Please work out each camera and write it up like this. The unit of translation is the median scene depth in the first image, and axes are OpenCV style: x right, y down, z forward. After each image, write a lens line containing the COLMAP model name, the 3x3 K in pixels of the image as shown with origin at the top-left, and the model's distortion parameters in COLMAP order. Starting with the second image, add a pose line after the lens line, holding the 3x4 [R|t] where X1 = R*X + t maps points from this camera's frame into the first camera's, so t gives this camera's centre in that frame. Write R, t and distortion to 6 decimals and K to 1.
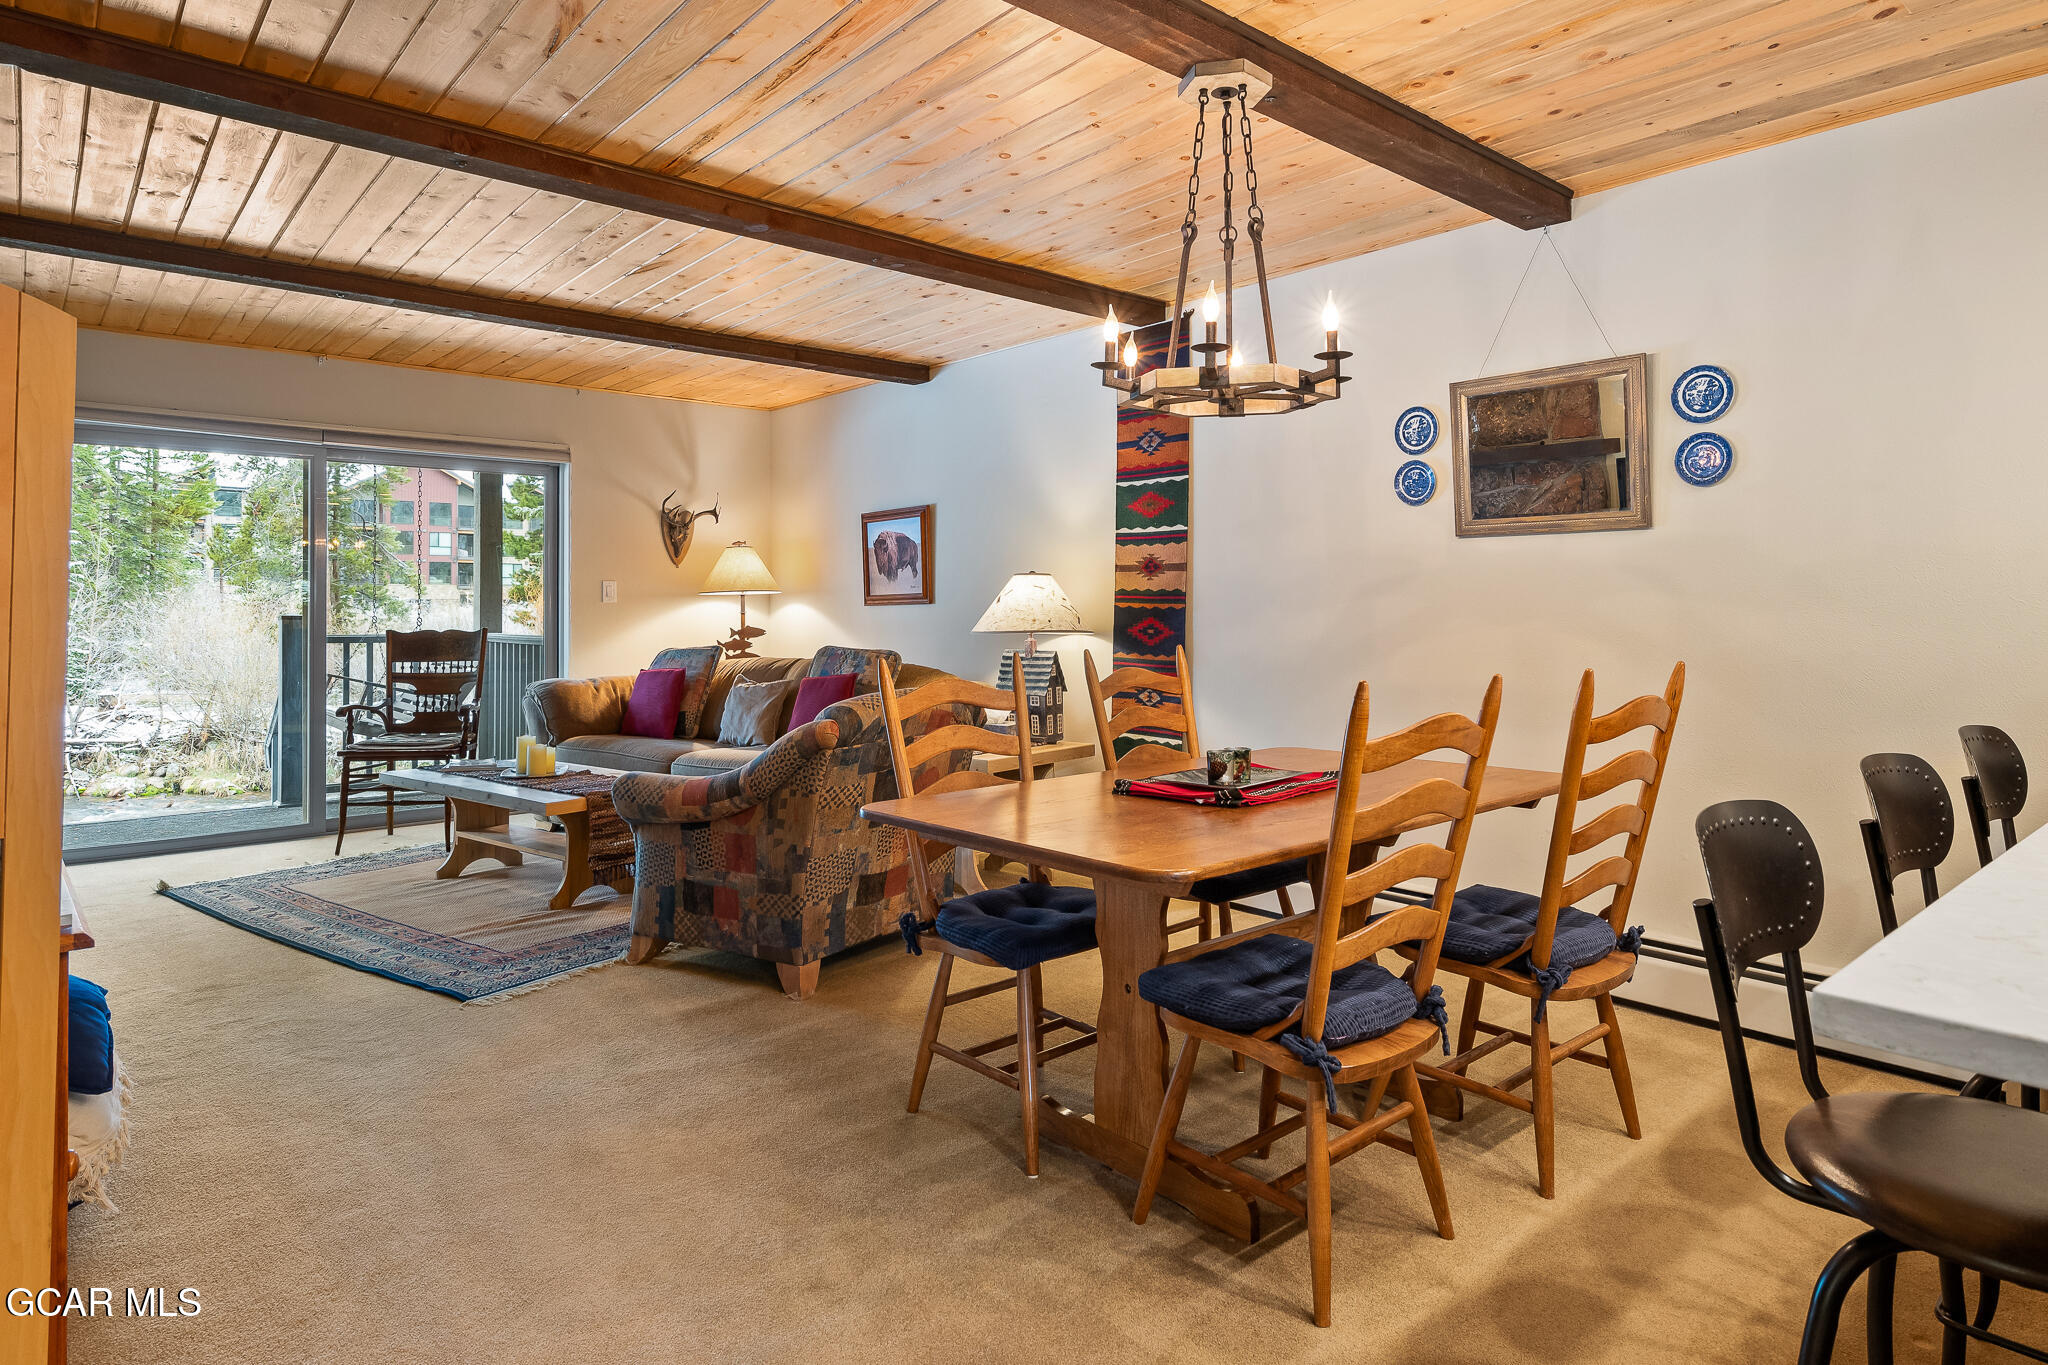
lens RADIAL K [[1154.3, 0, 1047.7], [0, 1154.3, 593.0], [0, 0, 1]] dist [0.006211, -0.005381]
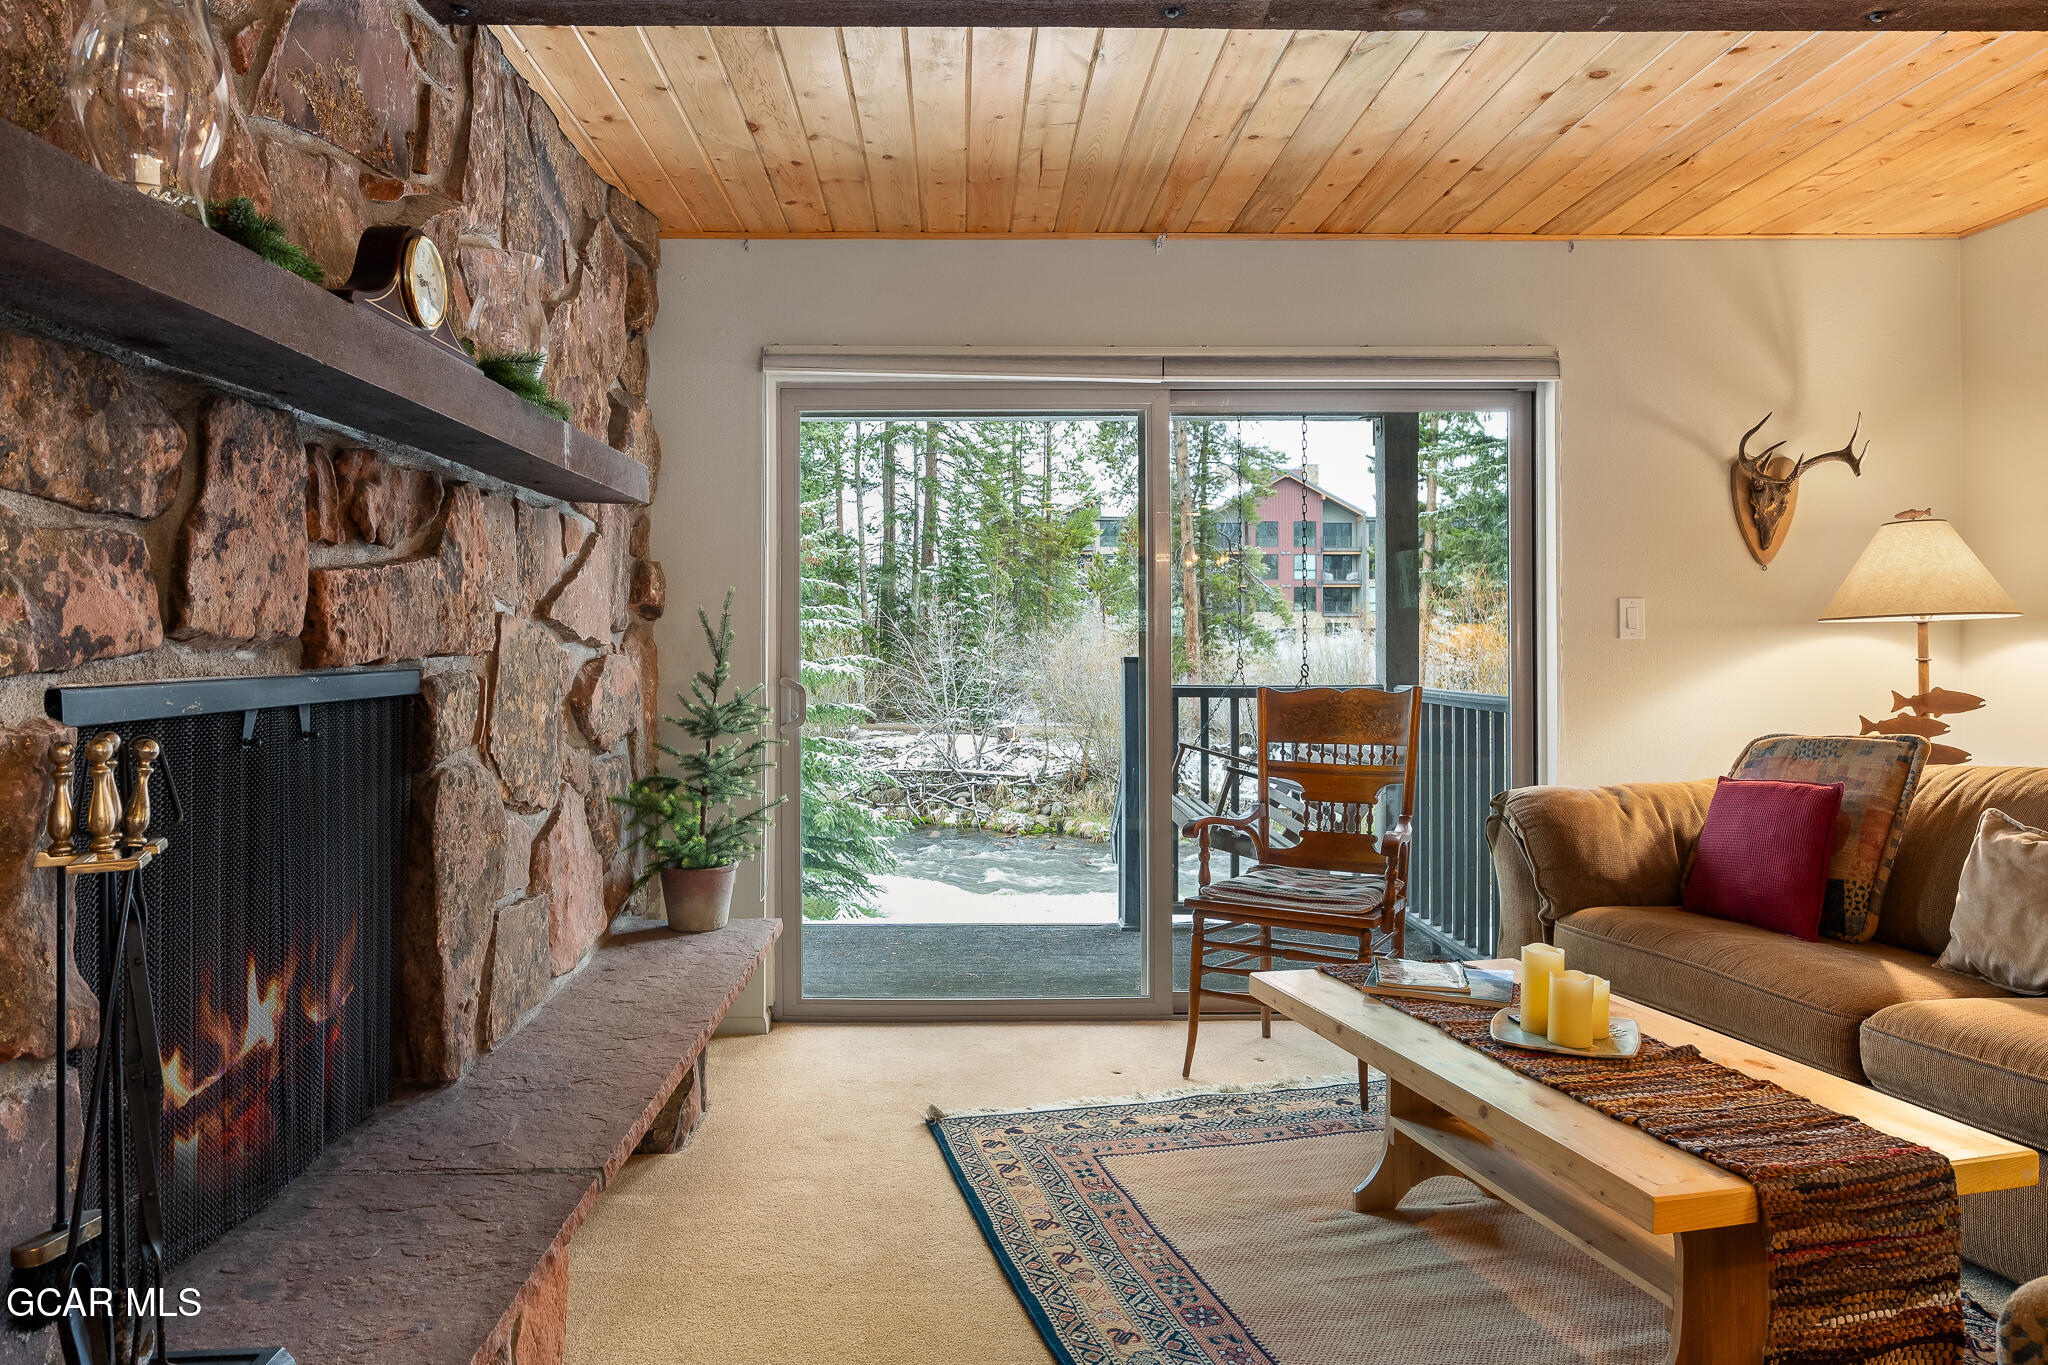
lens RADIAL K [[1376.8, 0, 954.2], [0, 1376.8, 630.5], [0, 0, 1]] dist [-0.009783, 0.005043]
pose [[0.743237, -0.003477, -0.669019, -0.250992], [0.008681, 0.999952, 0.004447, -0.001534], [0.668972, -0.009113, 0.743232, 0.433665]]
